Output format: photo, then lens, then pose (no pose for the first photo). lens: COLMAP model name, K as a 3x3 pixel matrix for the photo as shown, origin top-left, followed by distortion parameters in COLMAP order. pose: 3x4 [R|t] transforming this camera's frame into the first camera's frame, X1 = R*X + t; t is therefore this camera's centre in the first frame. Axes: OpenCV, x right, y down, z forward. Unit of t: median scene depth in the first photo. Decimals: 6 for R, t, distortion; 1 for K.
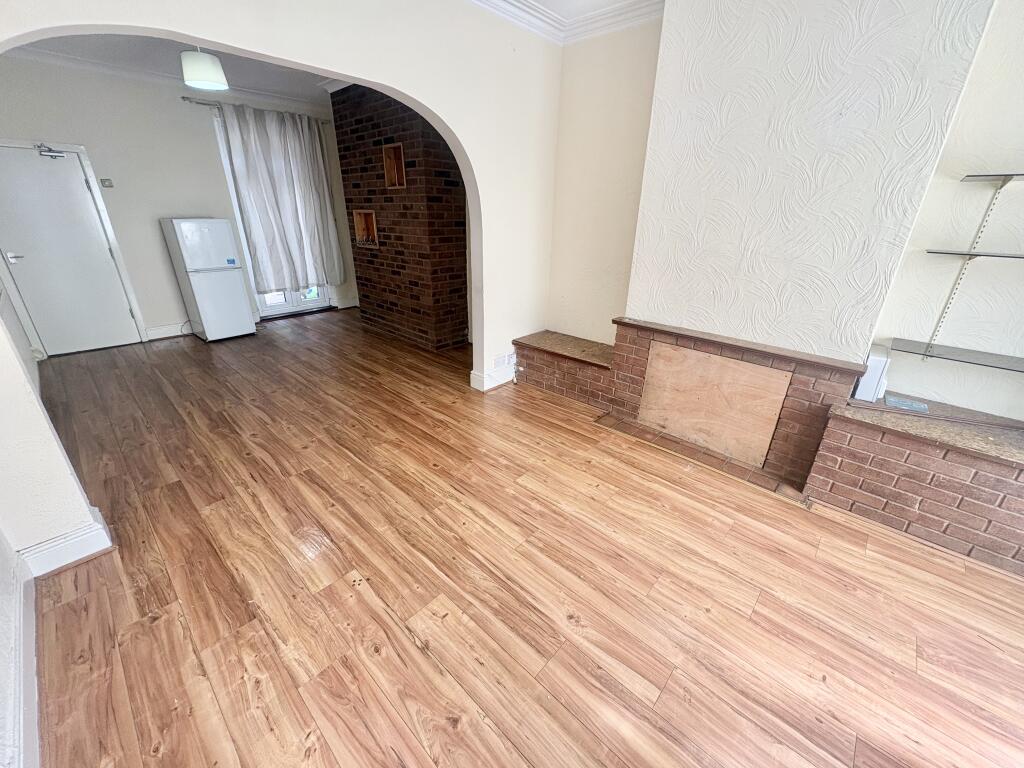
lens RADIAL K [[411.2, 0, 510.6], [0, 411.2, 382.0], [0, 0, 1]] dist [0.000455, 0.000038]
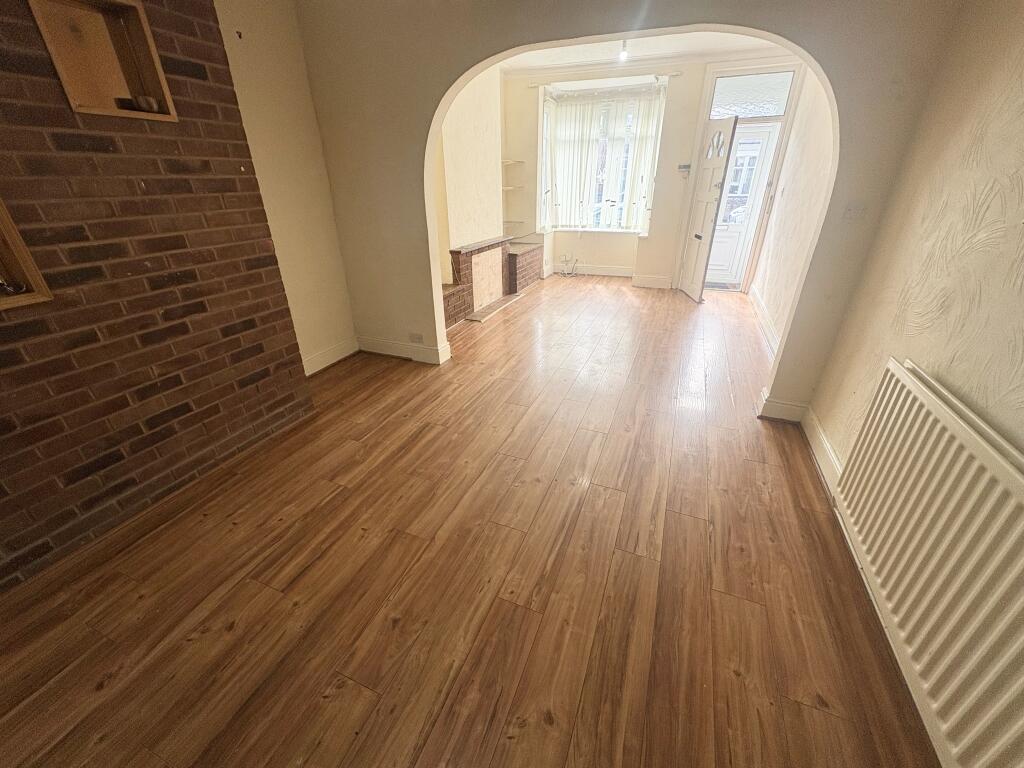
lens RADIAL K [[411.2, 0, 511.8], [0, 411.2, 383.1], [0, 0, 1]] dist [0.000455, 0.000038]
pose [[-0.352401, -0.425183, 0.833686, -0.795109], [0.365271, 0.757685, 0.540824, -0.338305], [-0.861621, 0.495108, -0.111702, 0.810480]]
